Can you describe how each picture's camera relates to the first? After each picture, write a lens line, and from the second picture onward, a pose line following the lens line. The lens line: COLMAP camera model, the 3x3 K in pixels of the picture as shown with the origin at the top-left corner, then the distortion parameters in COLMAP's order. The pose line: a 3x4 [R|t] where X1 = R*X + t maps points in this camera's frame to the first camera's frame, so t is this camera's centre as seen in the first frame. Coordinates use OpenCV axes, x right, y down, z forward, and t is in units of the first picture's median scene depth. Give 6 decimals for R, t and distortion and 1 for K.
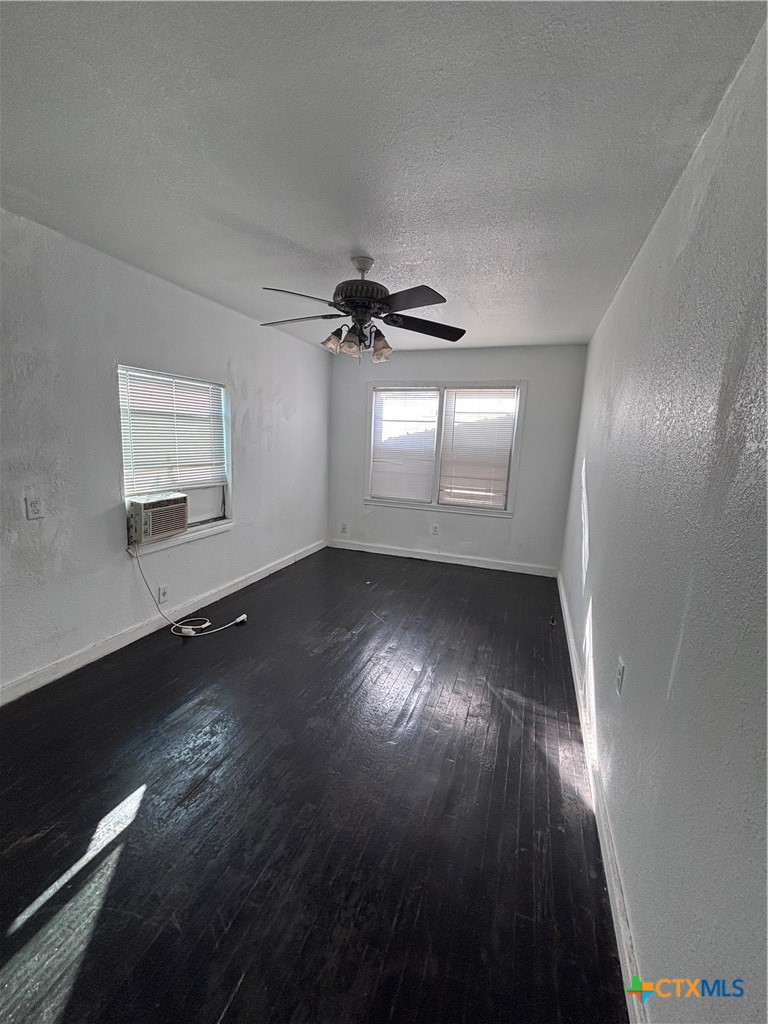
lens RADIAL K [[411.6, 0, 384.4], [0, 411.6, 510.1], [0, 0, 1]] dist [-0.002160, 0.000337]
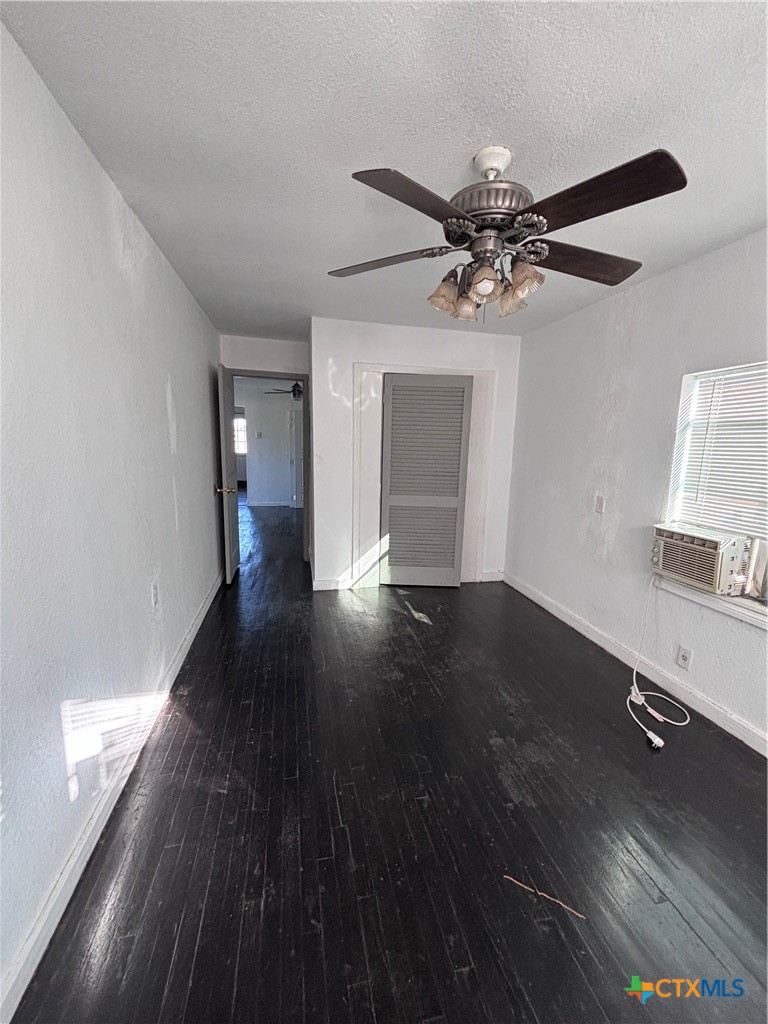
lens RADIAL K [[411.6, 0, 384.4], [0, 411.6, 510.1], [0, 0, 1]] dist [-0.002160, 0.000337]
pose [[-0.843943, 0.023060, -0.535938, 0.353730], [-0.150087, 0.949024, 0.277176, -0.193189], [0.515009, 0.314358, -0.797461, 1.274000]]
